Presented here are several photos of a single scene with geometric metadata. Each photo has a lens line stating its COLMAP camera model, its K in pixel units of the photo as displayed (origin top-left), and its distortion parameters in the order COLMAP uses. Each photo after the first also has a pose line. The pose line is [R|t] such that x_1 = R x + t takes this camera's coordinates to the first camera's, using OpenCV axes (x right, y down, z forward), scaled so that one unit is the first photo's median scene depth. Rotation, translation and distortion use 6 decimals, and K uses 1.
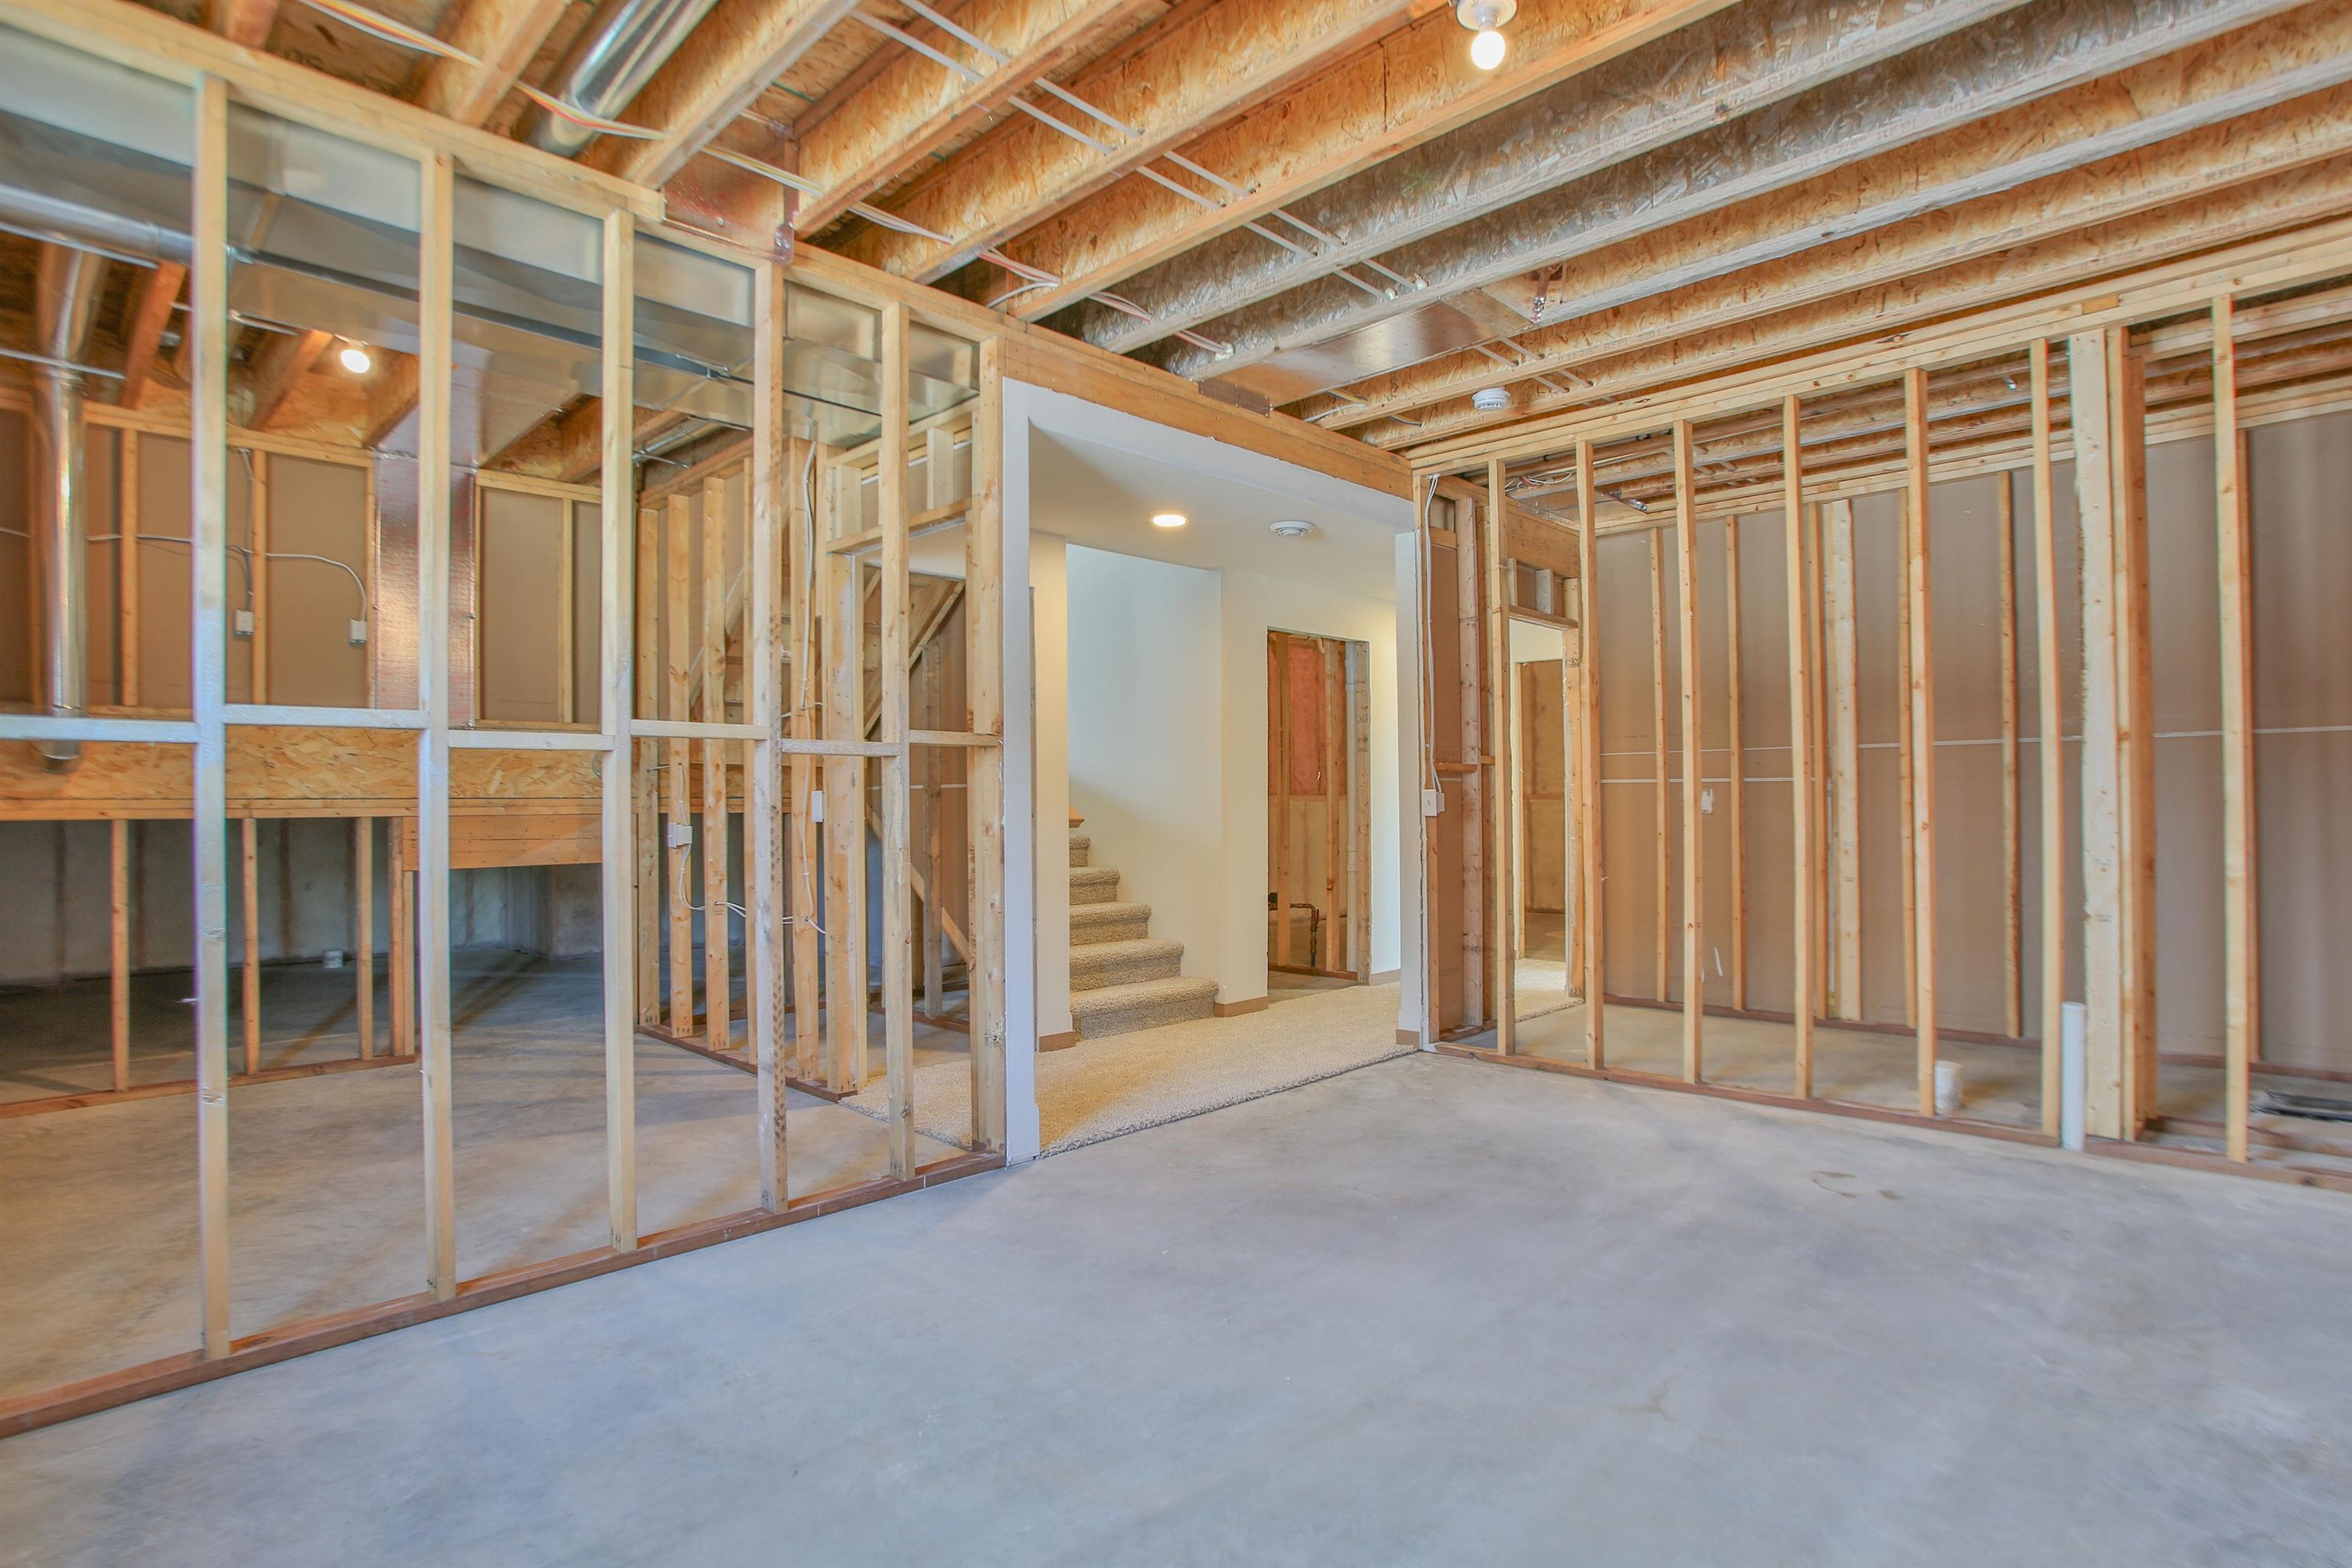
lens RADIAL K [[1208.0, 0, 1164.6], [0, 1208.0, 796.4], [0, 0, 1]] dist [-0.075294, 0.039569]
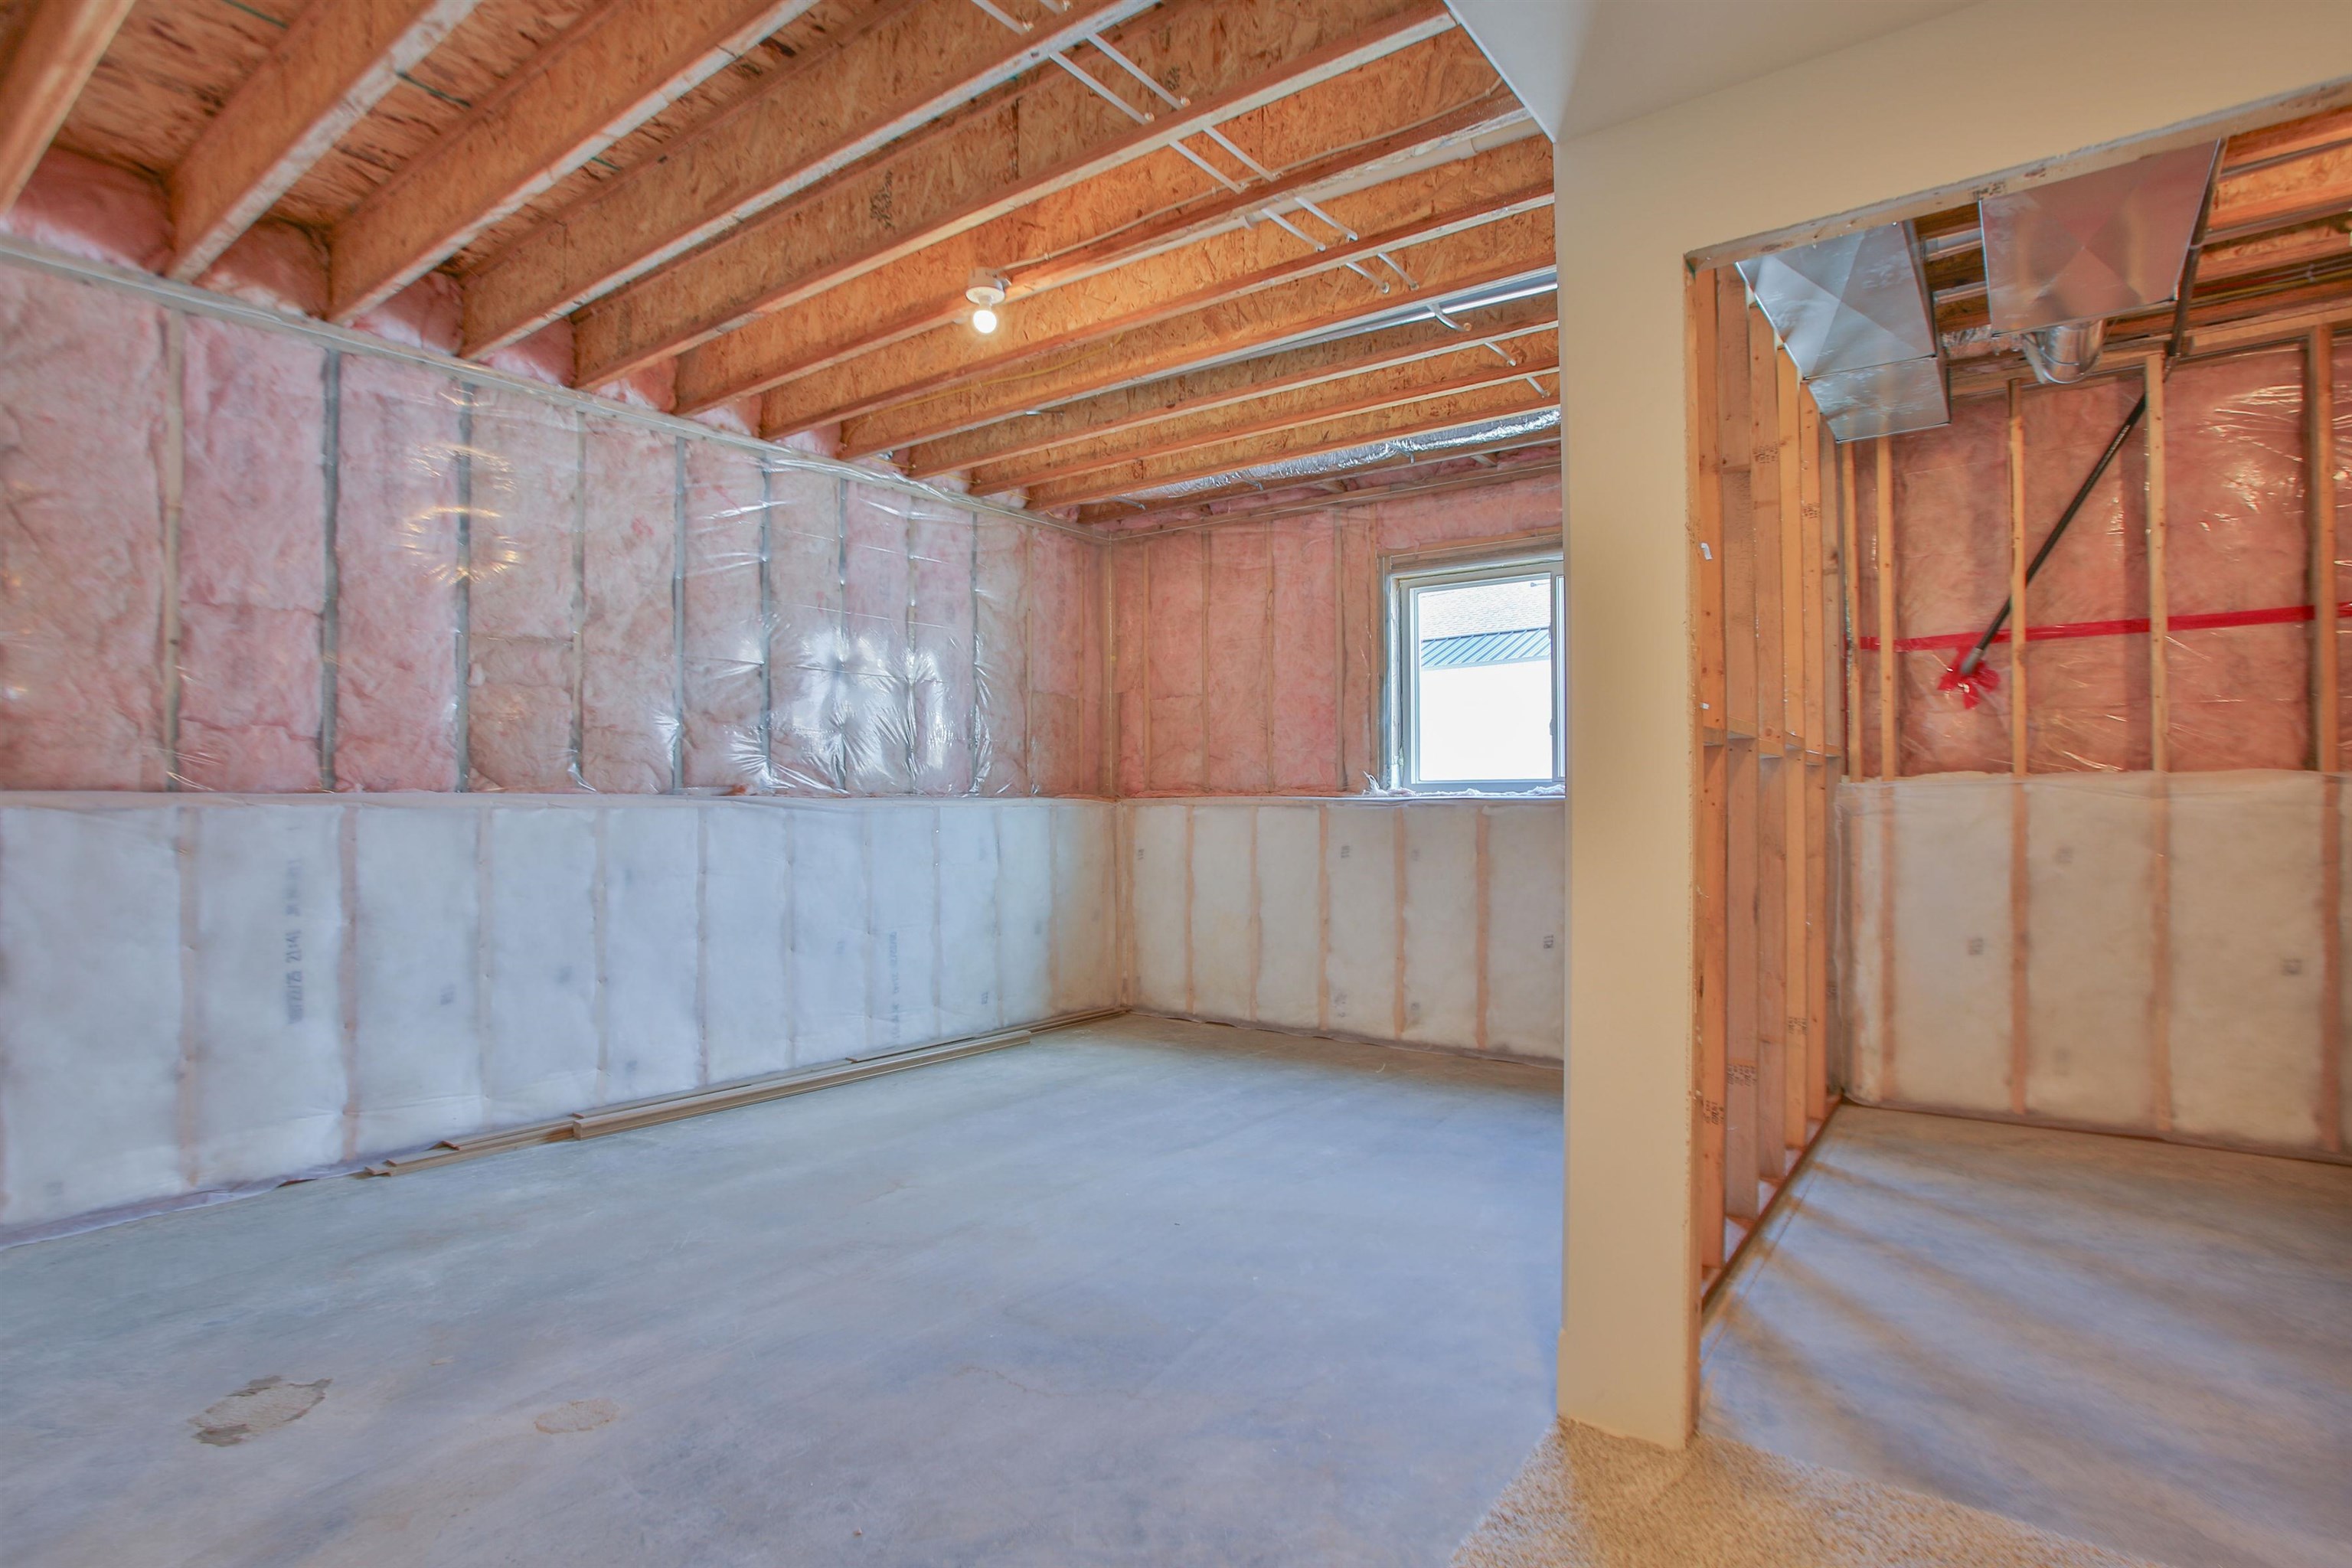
lens RADIAL K [[1208.0, 0, 1164.6], [0, 1208.0, 796.4], [0, 0, 1]] dist [-0.075294, 0.039569]
pose [[-0.991264, 0.009539, -0.131546, 0.192124], [0.010772, 0.999904, -0.008660, 0.003413], [0.131450, -0.010001, -0.991272, 1.926326]]
